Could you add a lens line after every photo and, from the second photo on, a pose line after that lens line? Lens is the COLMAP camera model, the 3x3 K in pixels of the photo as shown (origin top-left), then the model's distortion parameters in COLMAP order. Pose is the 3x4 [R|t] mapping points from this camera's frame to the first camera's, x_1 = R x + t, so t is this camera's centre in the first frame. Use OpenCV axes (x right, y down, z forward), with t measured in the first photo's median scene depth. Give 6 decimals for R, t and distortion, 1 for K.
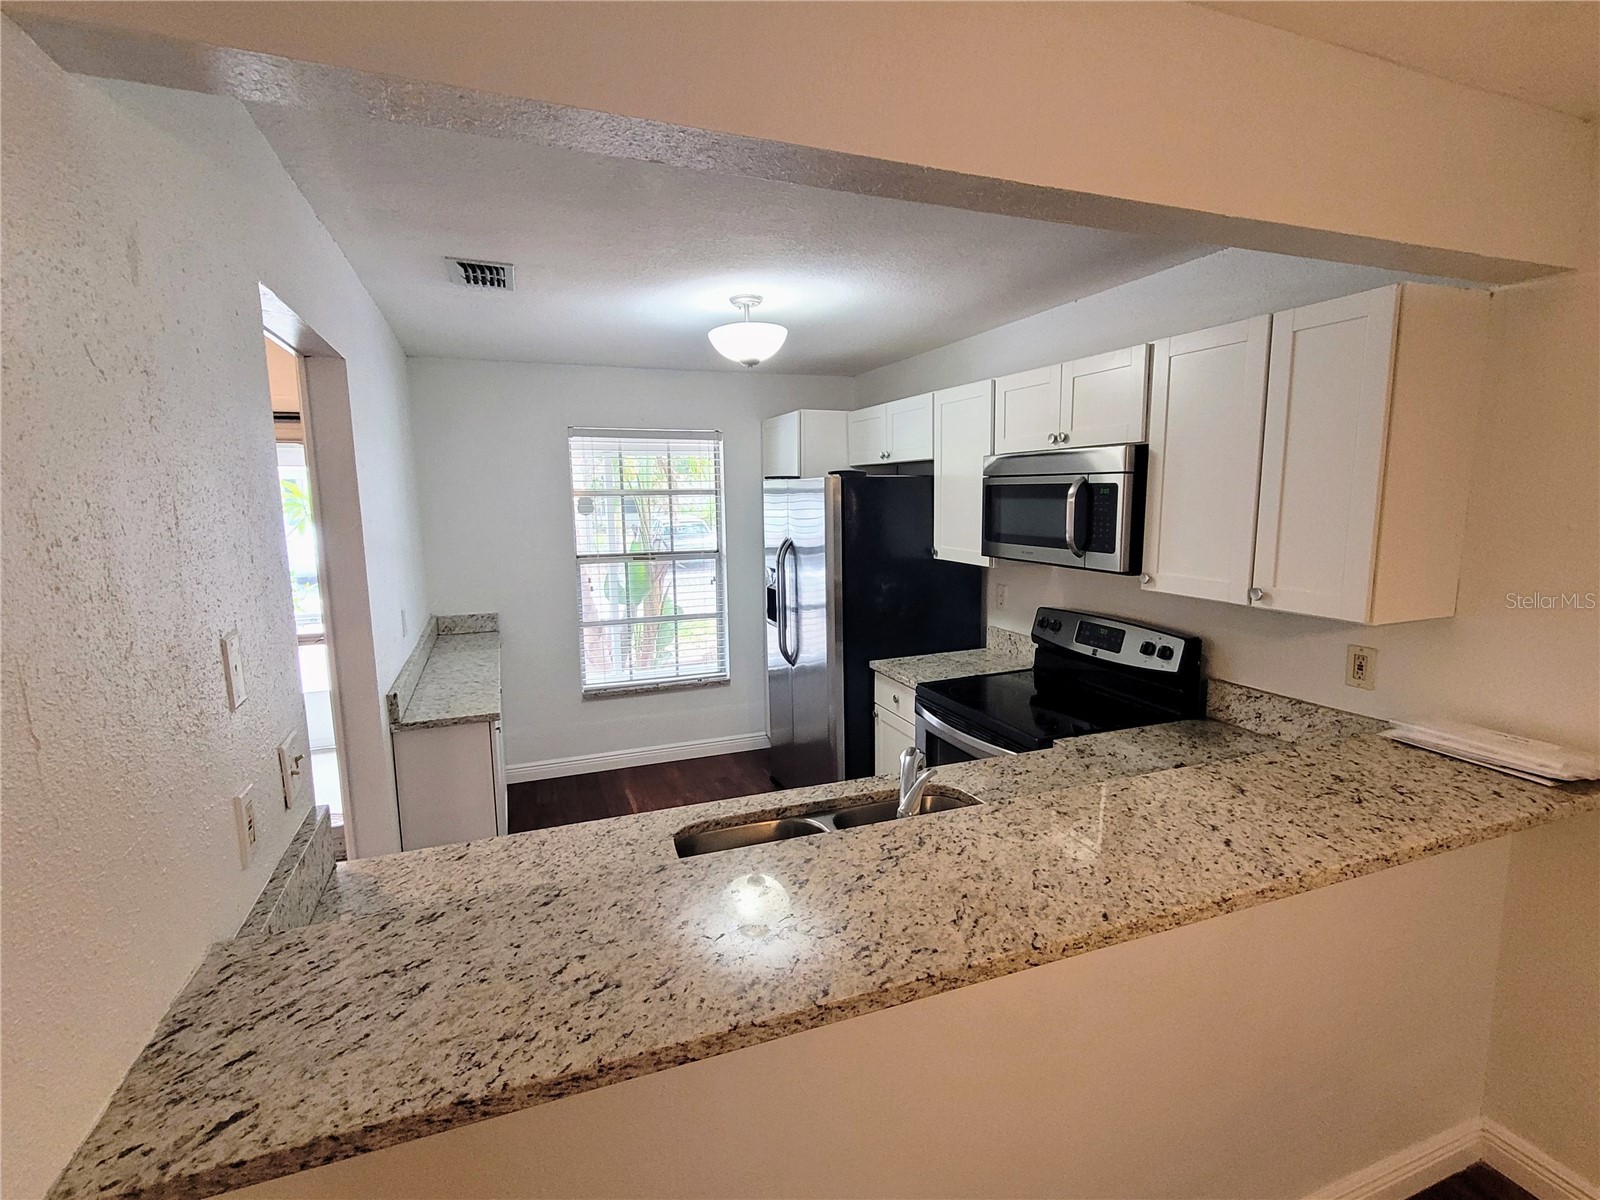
lens RADIAL K [[759.2, 0, 802.1], [0, 759.2, 597.4], [0, 0, 1]] dist [0.004168, -0.000074]
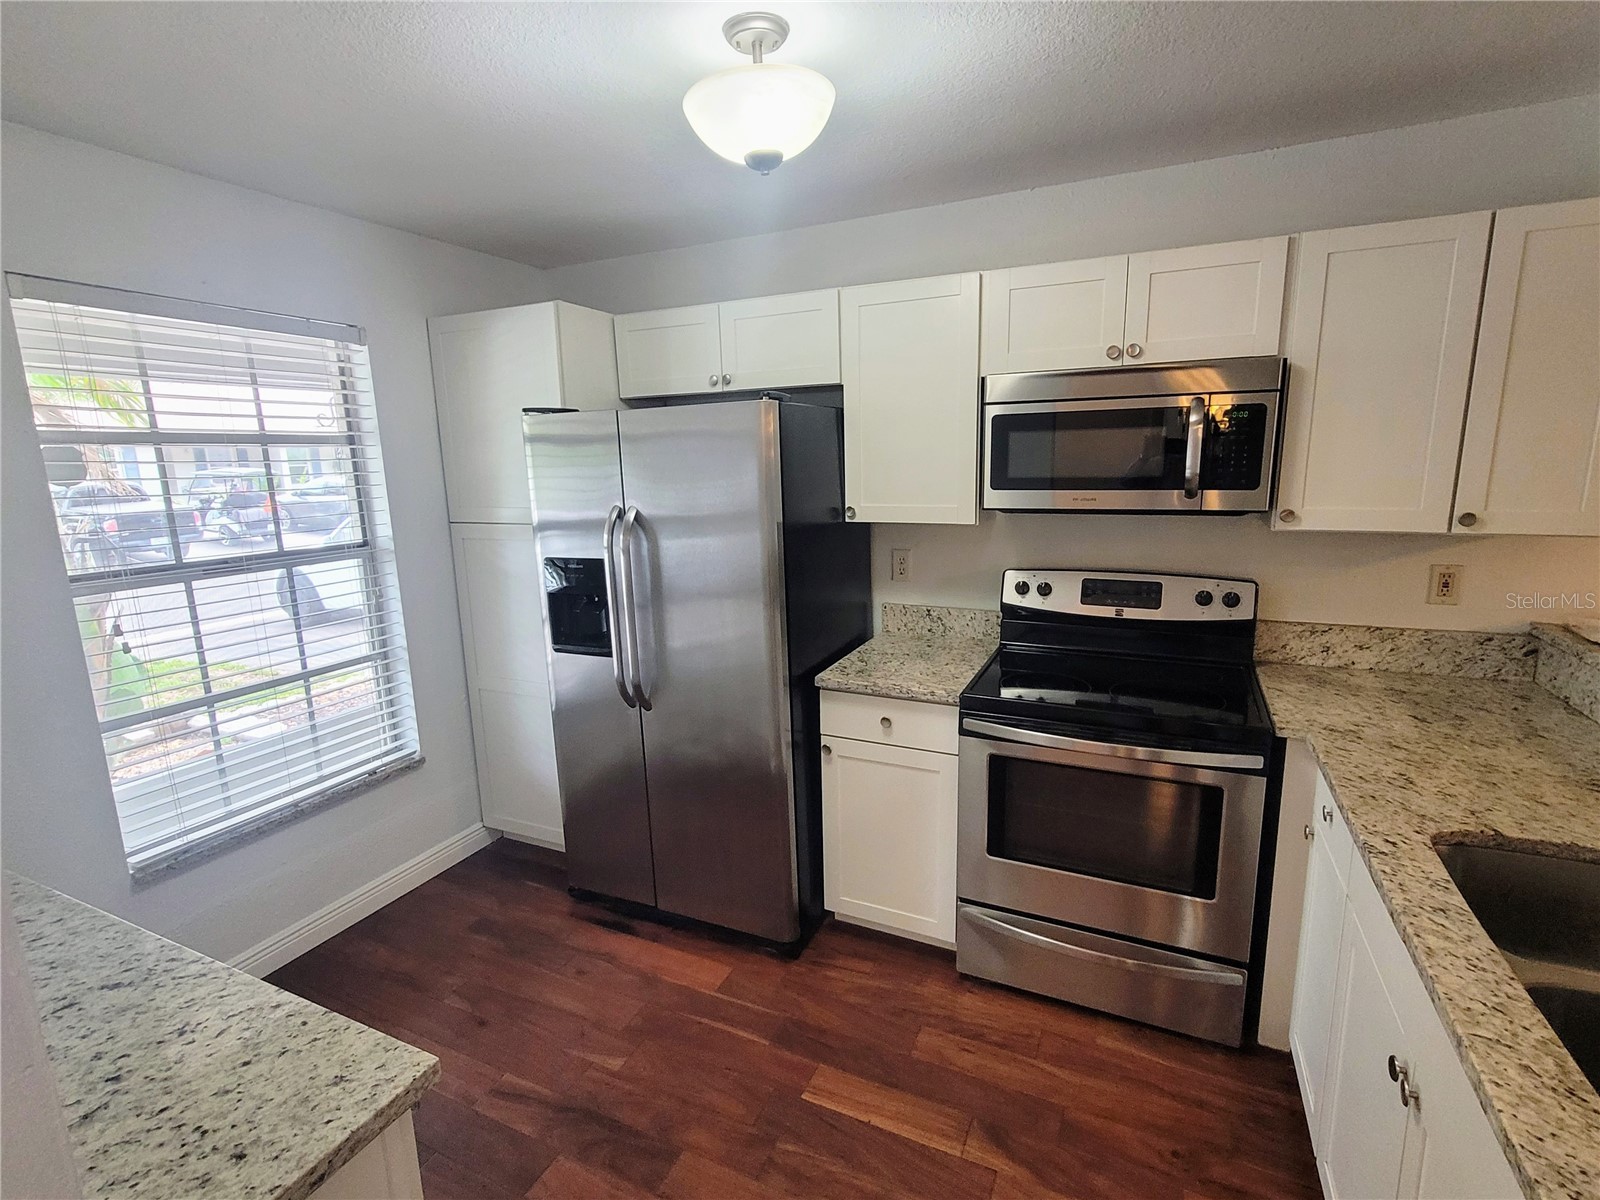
lens RADIAL K [[759.2, 0, 802.1], [0, 759.2, 597.4], [0, 0, 1]] dist [0.004168, -0.000074]
pose [[0.725667, -0.132540, 0.675160, -0.418725], [0.109294, 0.991017, 0.077076, -0.046425], [-0.679310, 0.017859, 0.733634, 0.567832]]
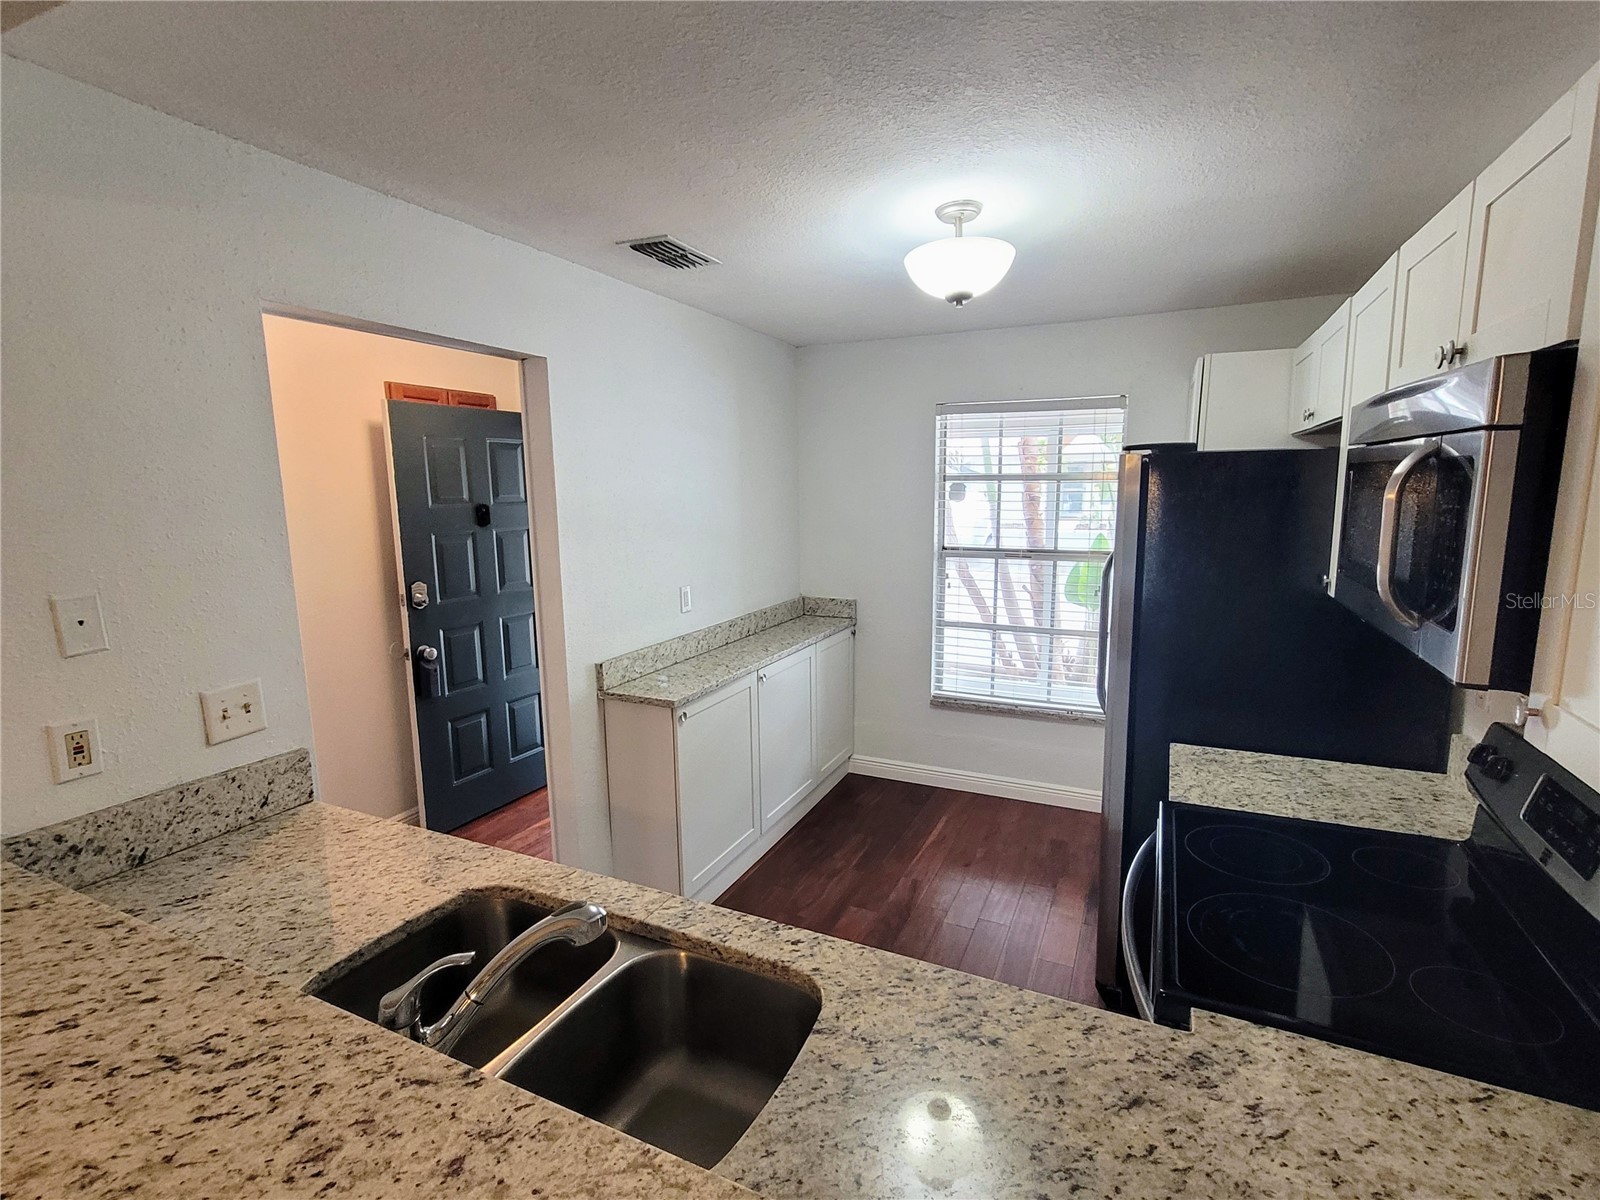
lens RADIAL K [[759.2, 0, 802.1], [0, 759.2, 597.4], [0, 0, 1]] dist [0.004168, -0.000074]
pose [[0.688602, 0.113429, -0.716213, 0.359030], [-0.097856, 0.993191, 0.063212, -0.053849], [0.718506, 0.026558, 0.695013, 0.371773]]
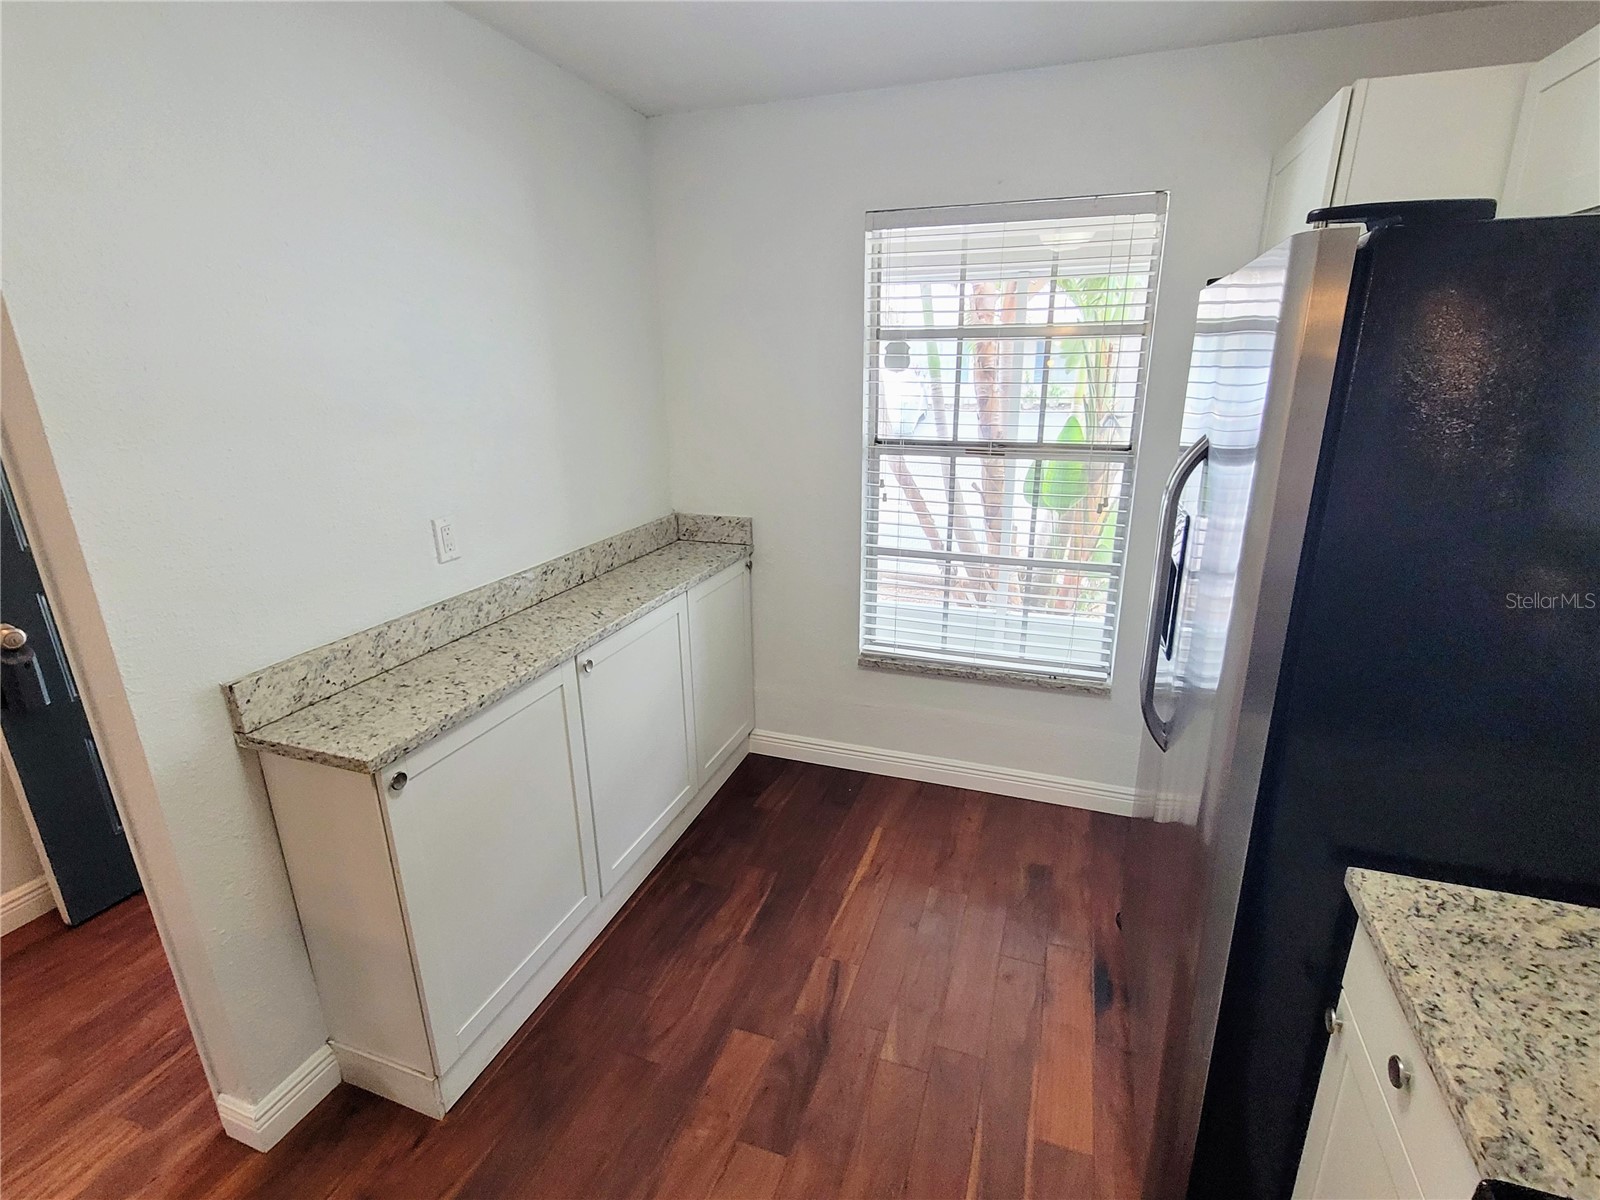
lens RADIAL K [[759.2, 0, 802.1], [0, 759.2, 597.4], [0, 0, 1]] dist [0.004168, -0.000074]
pose [[0.754354, 0.199149, -0.625532, 0.104630], [-0.088286, 0.974994, 0.203940, -0.075172], [0.650504, -0.098618, 0.753073, 0.712592]]
